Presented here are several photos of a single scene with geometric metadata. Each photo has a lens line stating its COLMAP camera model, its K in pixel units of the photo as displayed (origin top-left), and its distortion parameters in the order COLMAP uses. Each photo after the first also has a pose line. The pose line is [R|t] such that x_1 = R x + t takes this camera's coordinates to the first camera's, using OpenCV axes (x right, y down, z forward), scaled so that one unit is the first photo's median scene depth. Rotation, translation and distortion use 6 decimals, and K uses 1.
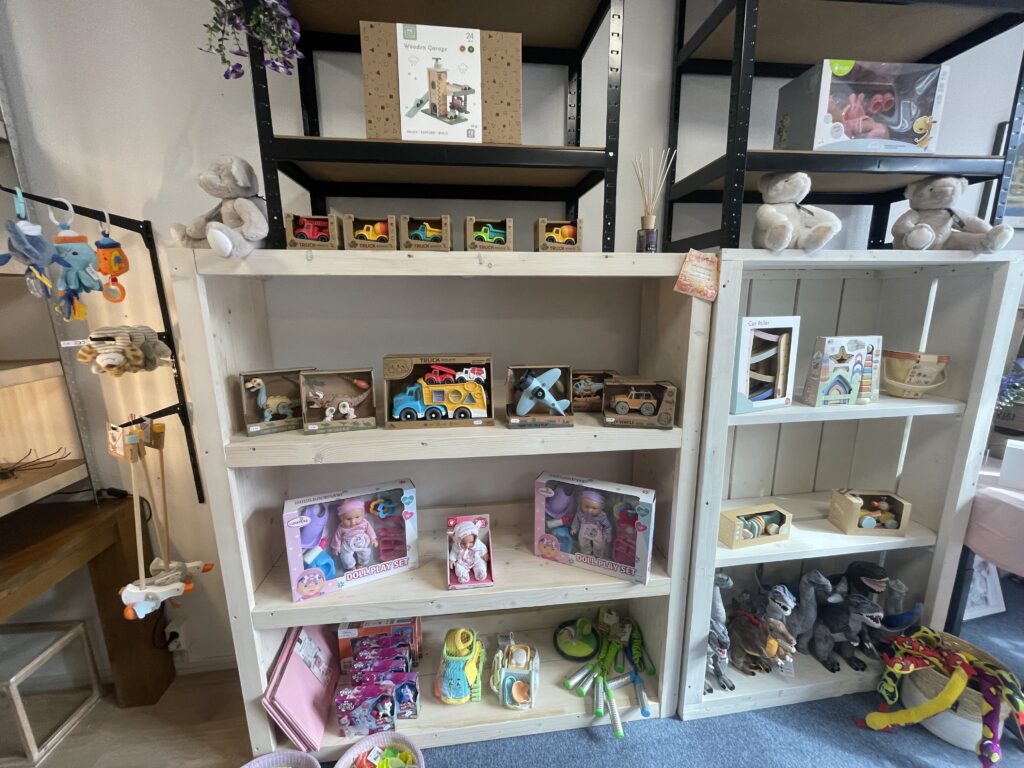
lens RADIAL K [[413.7, 0, 513.8], [0, 413.7, 385.4], [0, 0, 1]] dist [0.003162, 0.000108]
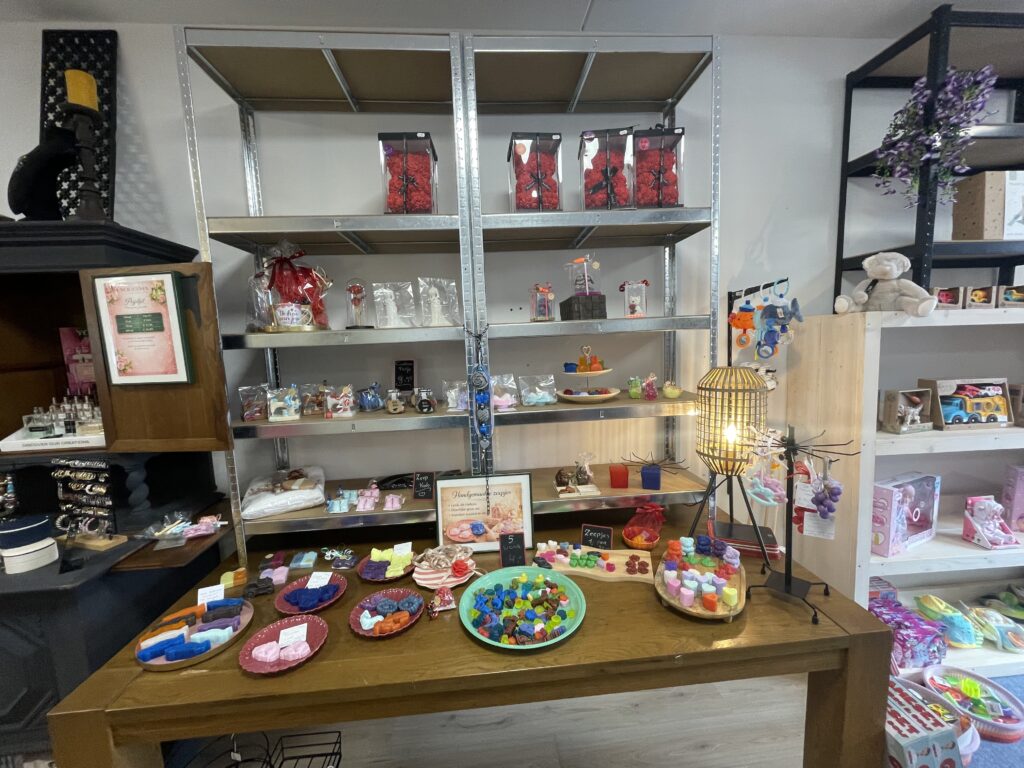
lens RADIAL K [[413.7, 0, 511.2], [0, 413.7, 384.6], [0, 0, 1]] dist [0.003162, 0.000108]
pose [[0.999075, -0.024274, -0.035496, -1.718471], [0.020900, 0.995492, -0.092512, 0.049424], [0.037582, 0.091685, 0.995079, -0.479305]]
